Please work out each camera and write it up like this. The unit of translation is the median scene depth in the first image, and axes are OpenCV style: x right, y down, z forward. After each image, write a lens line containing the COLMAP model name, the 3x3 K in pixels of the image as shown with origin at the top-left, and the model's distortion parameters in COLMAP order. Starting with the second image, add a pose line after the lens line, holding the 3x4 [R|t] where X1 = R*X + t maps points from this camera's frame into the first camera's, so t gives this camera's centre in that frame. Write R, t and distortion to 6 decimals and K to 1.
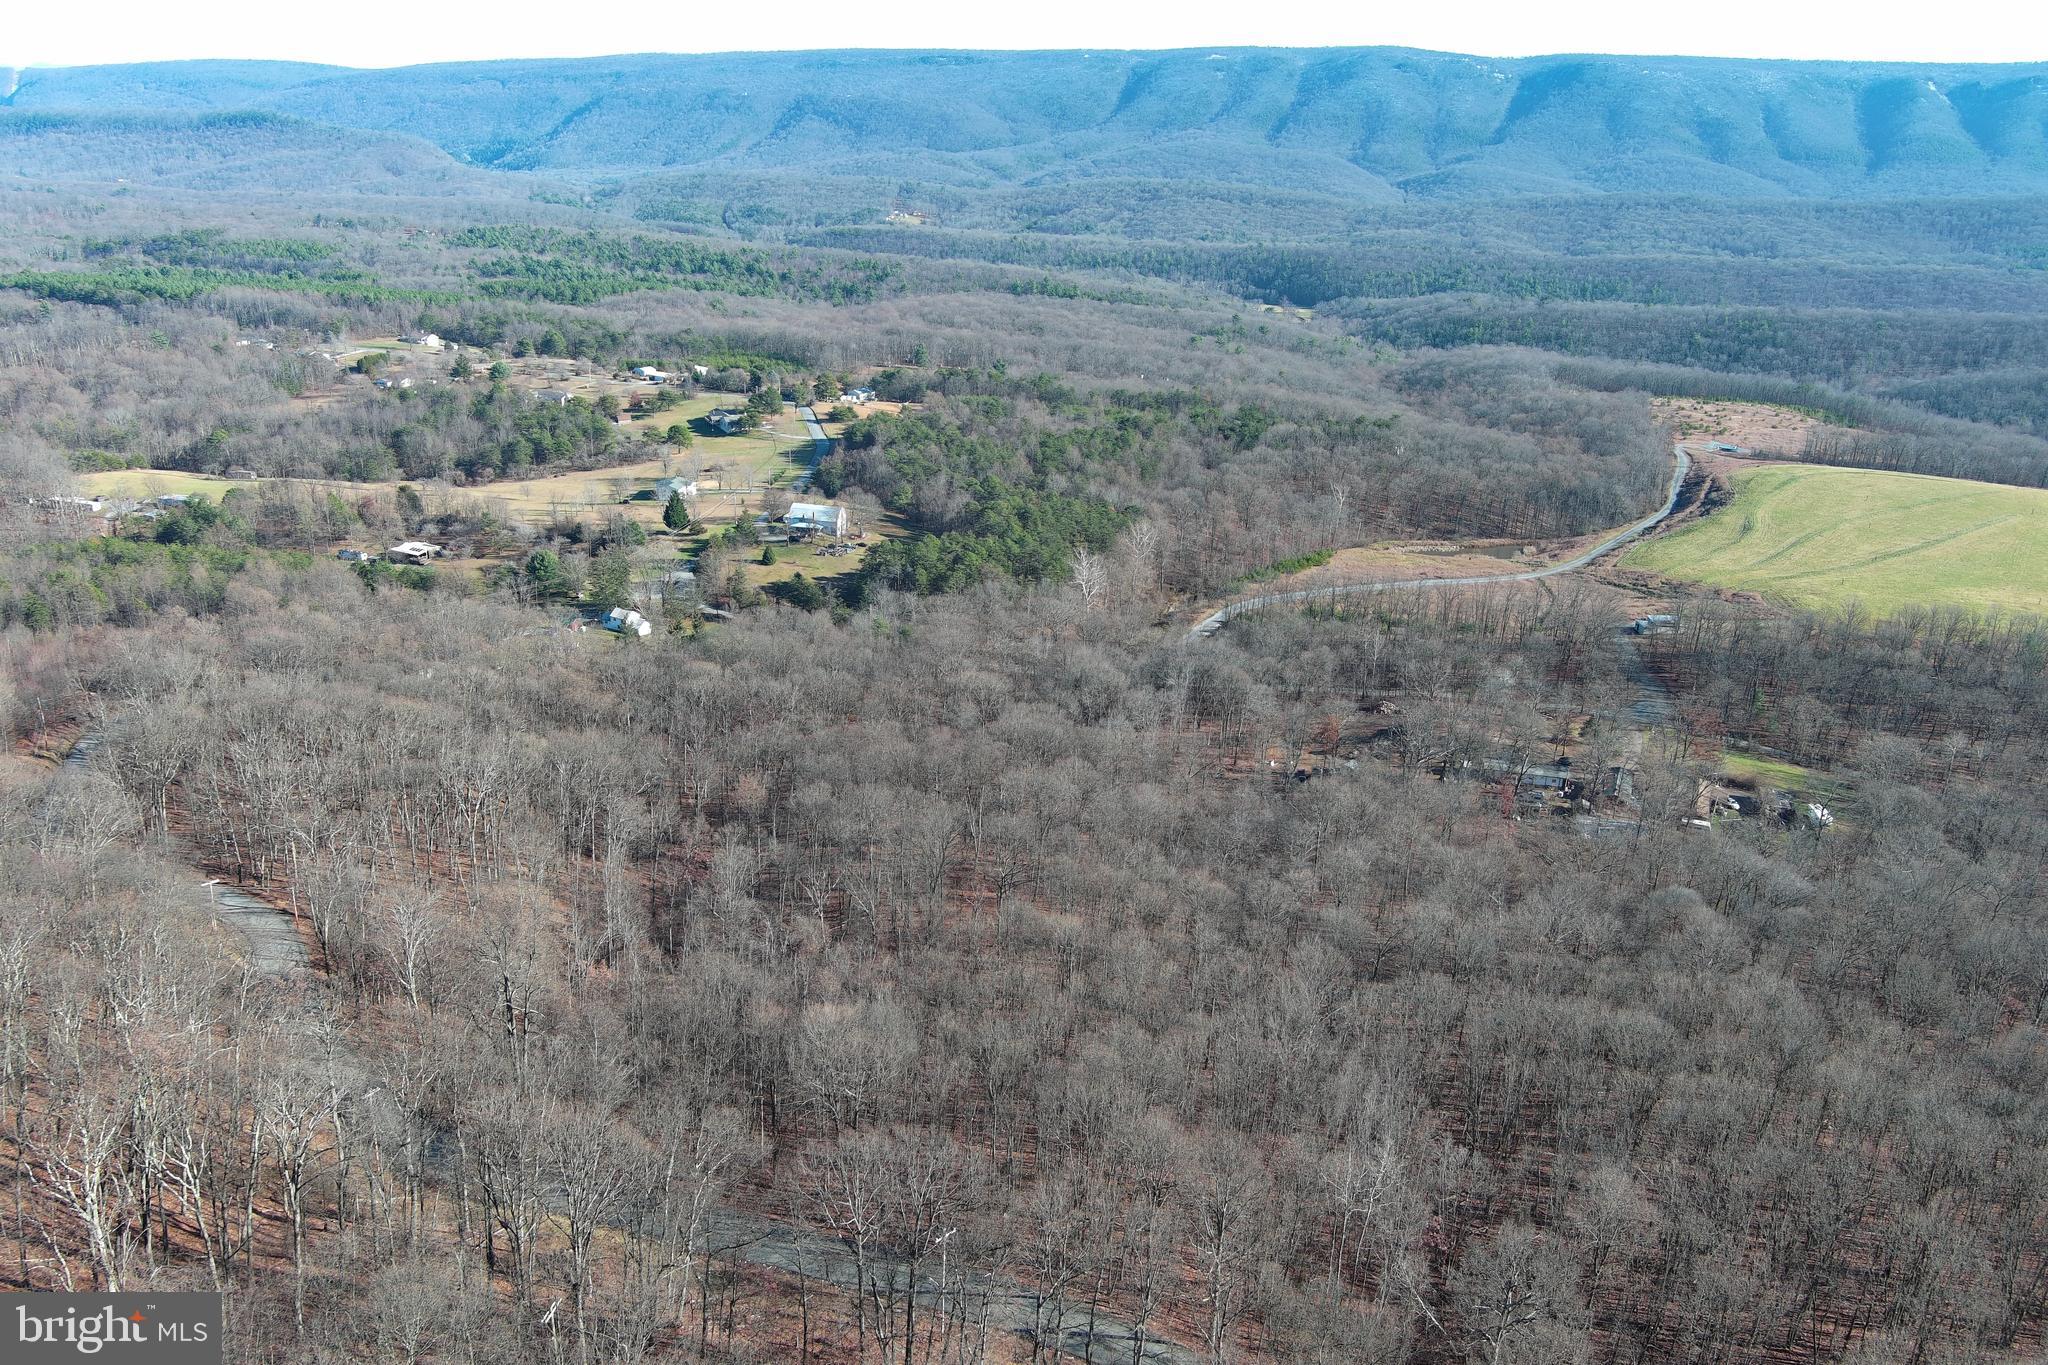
lens RADIAL K [[1583.8, 0, 1018.2], [0, 1583.8, 687.9], [0, 0, 1]] dist [0.002796, -0.006719]
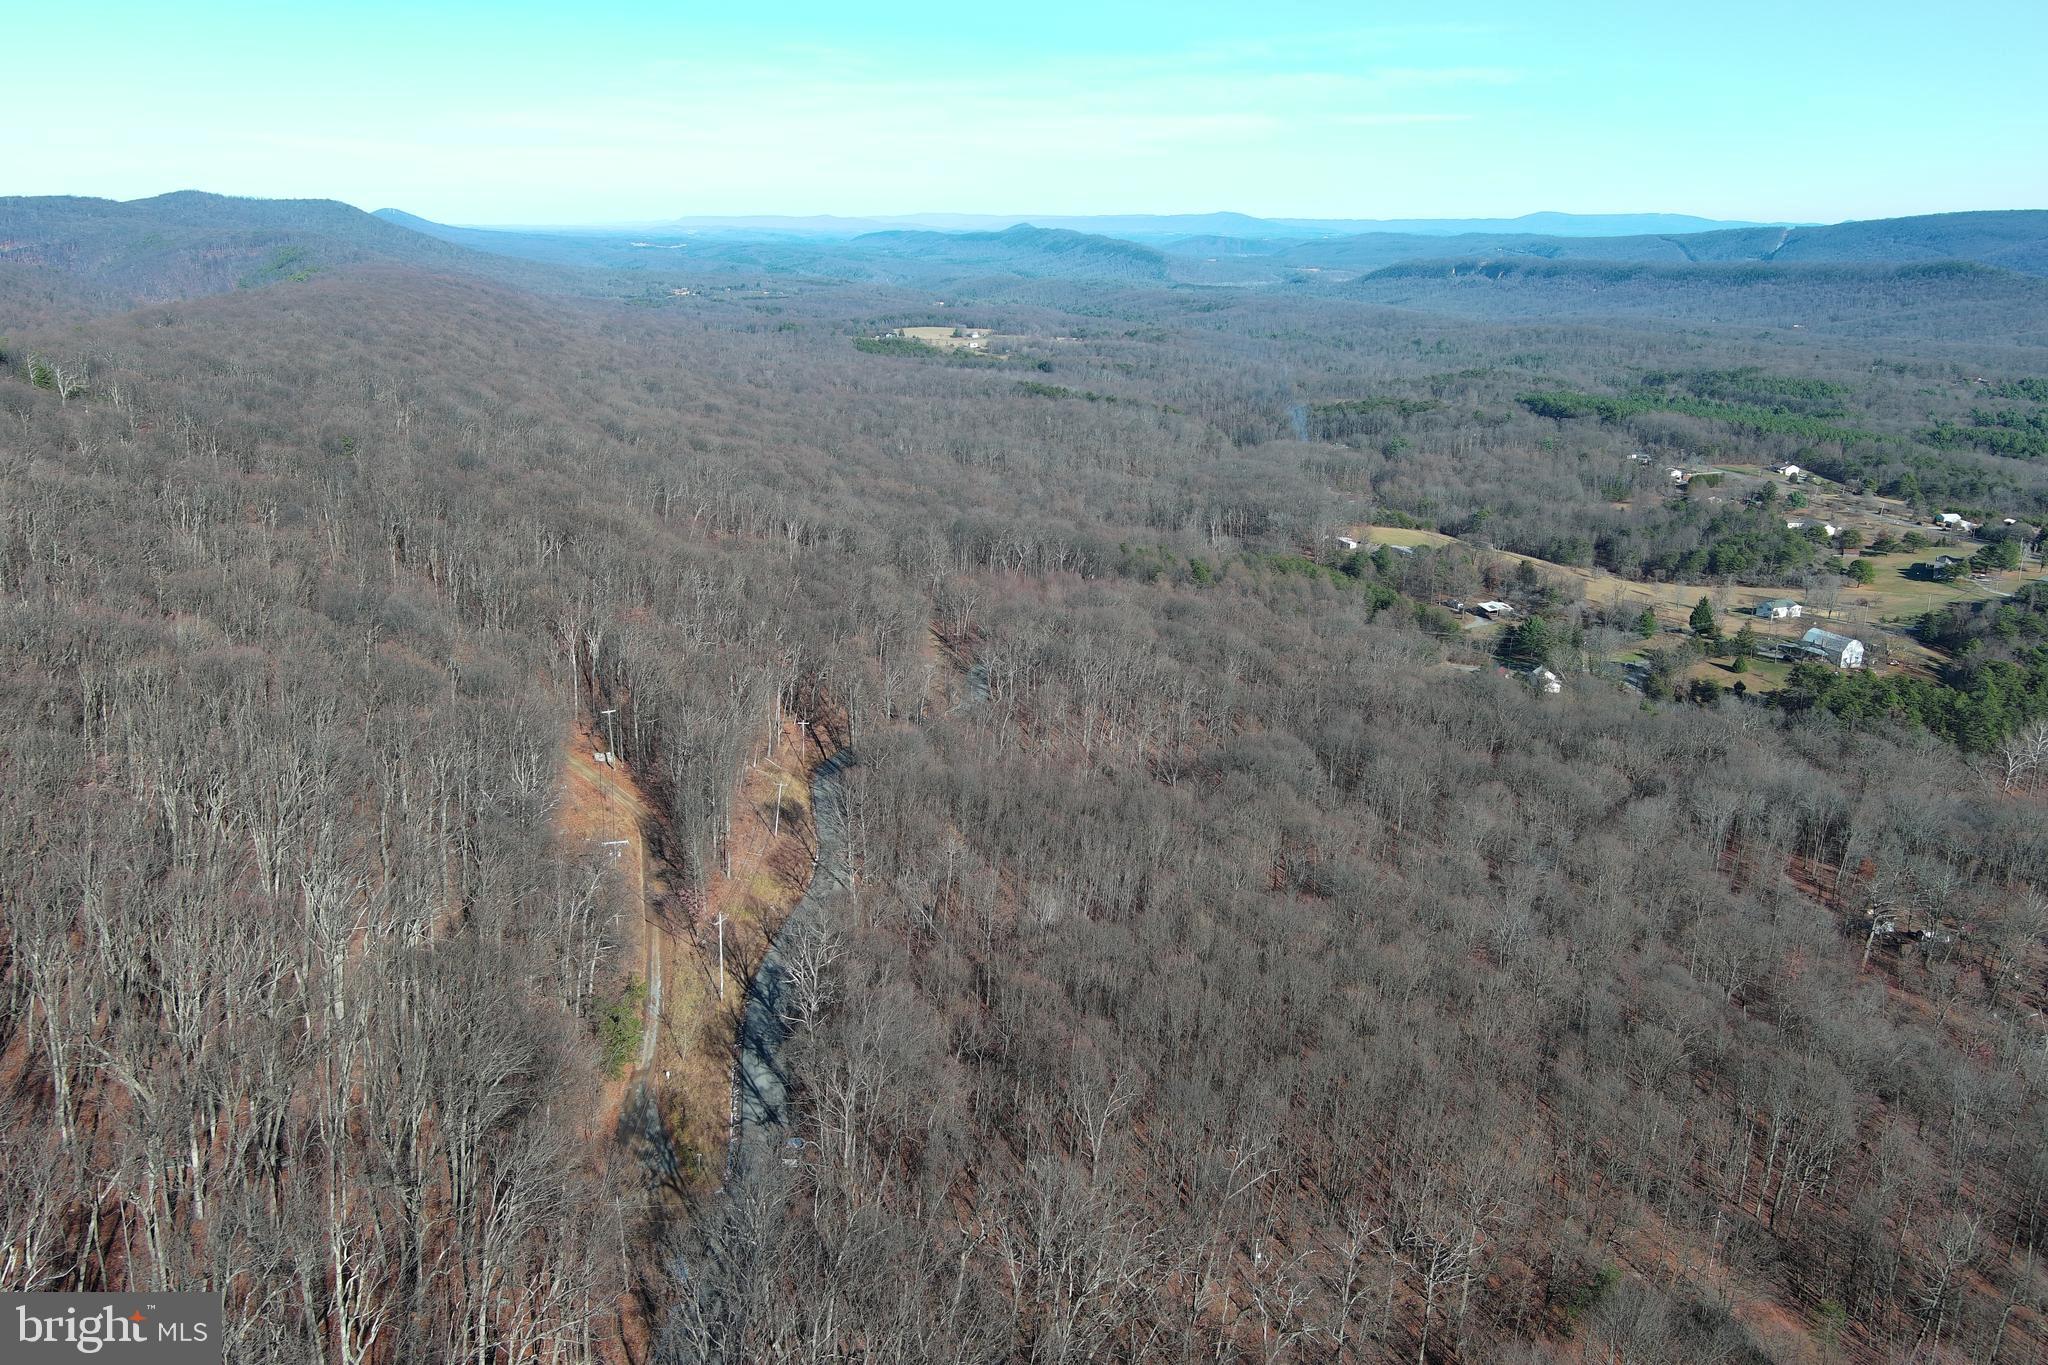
lens RADIAL K [[1576.8, 0, 1019.7], [0, 1576.8, 688.0], [0, 0, 1]] dist [0.028864, -0.053517]
pose [[0.546320, 0.207921, -0.811359, 0.129490], [-0.277954, 0.958808, 0.058550, 0.001068], [0.790112, 0.193533, 0.581608, 0.000944]]
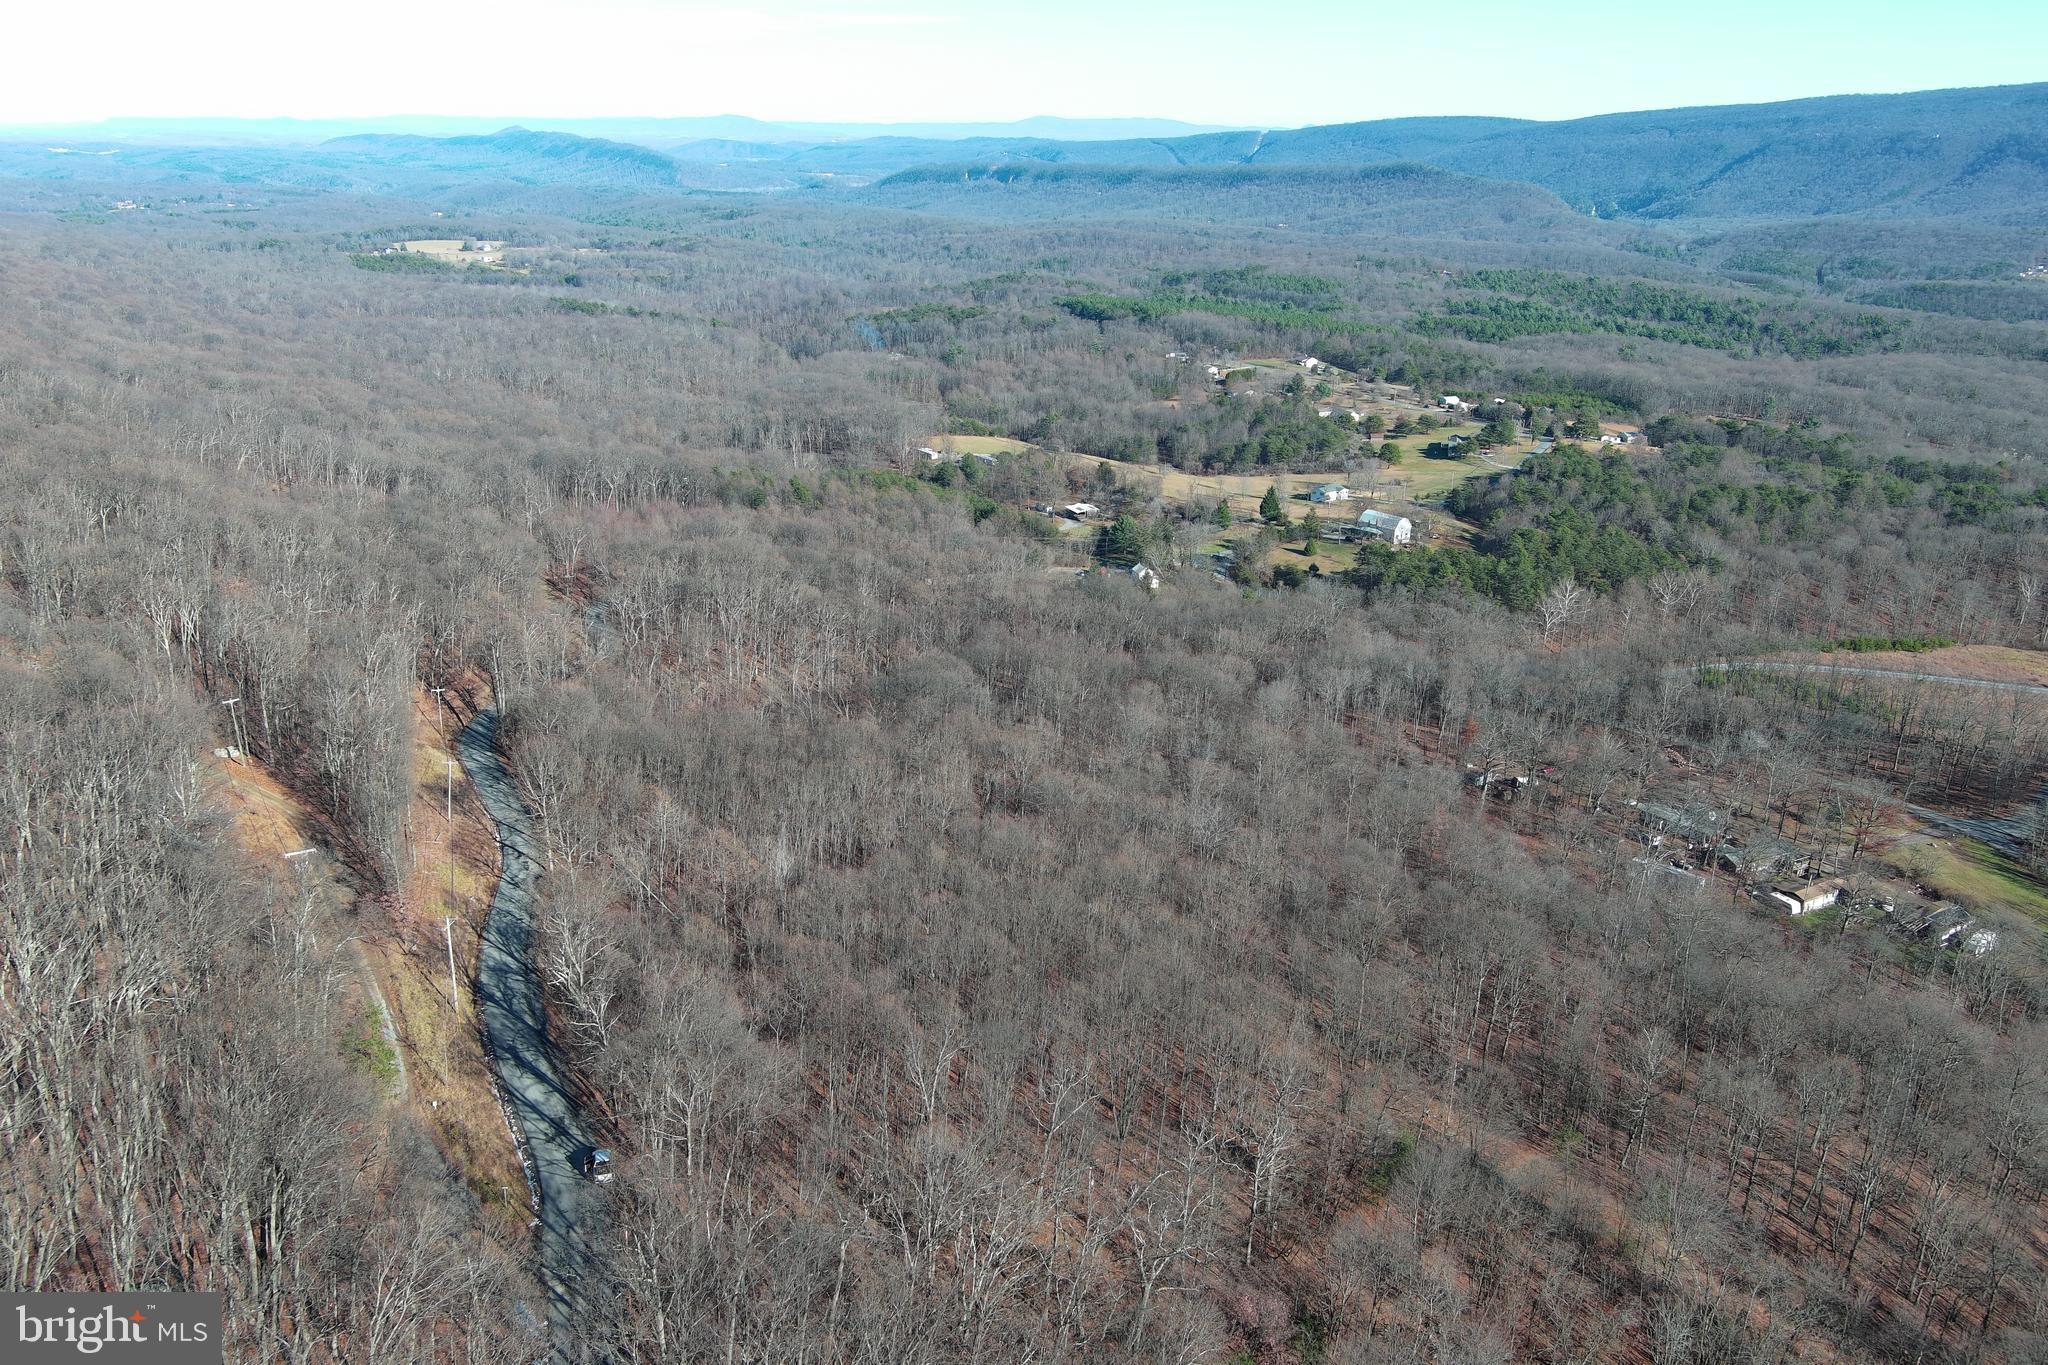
lens RADIAL K [[1576.8, 0, 1019.7], [0, 1576.8, 688.0], [0, 0, 1]] dist [0.028864, -0.053517]
pose [[0.766548, 0.187723, -0.614137, 0.117796], [-0.204503, 0.977892, 0.043657, 0.002621], [0.608755, 0.092127, 0.787991, -0.006419]]
